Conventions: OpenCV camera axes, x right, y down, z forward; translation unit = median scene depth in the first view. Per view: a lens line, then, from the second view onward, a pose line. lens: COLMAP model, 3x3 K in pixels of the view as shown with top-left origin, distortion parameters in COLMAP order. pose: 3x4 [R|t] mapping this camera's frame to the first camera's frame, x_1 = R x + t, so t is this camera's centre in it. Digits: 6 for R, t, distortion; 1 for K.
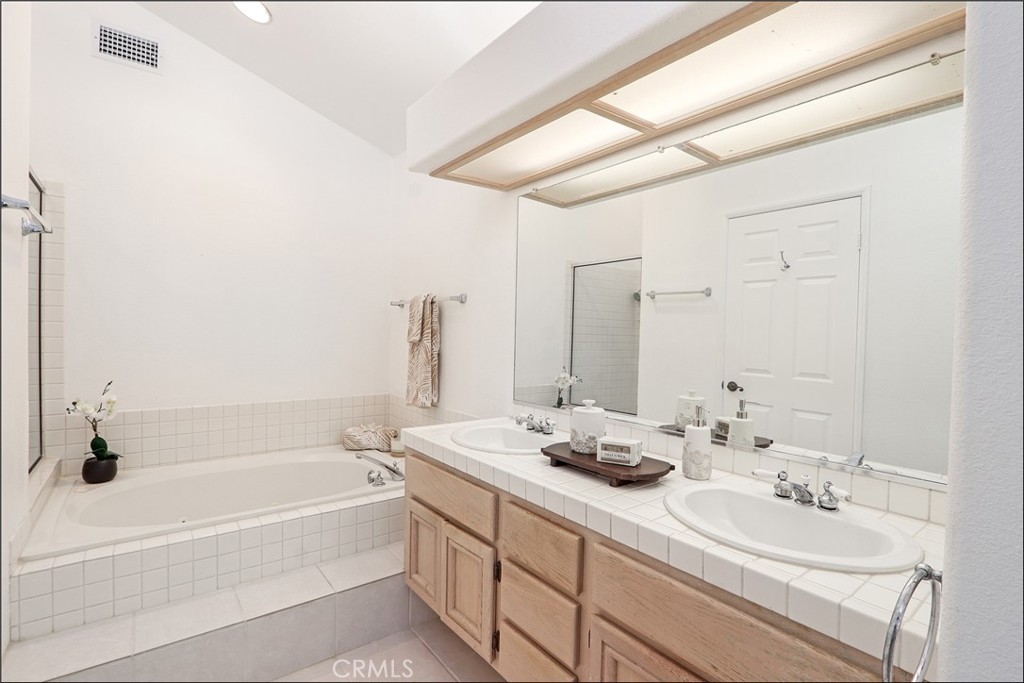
lens RADIAL K [[479.0, 0, 502.7], [0, 479.0, 342.4], [0, 0, 1]] dist [-0.018329, 0.003566]
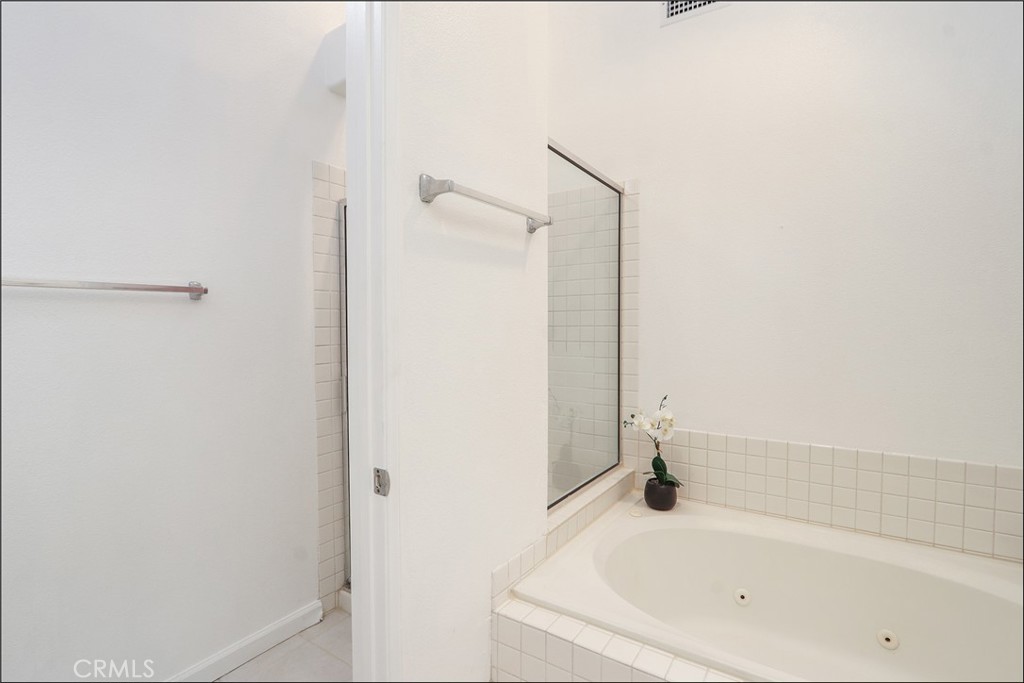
lens RADIAL K [[479.0, 0, 518.2], [0, 479.0, 341.7], [0, 0, 1]] dist [-0.018329, 0.003566]
pose [[0.334436, 0.011875, -0.942344, -0.109950], [-0.016731, 0.999838, 0.006662, -0.015495], [0.942270, 0.013538, 0.334581, 0.459071]]
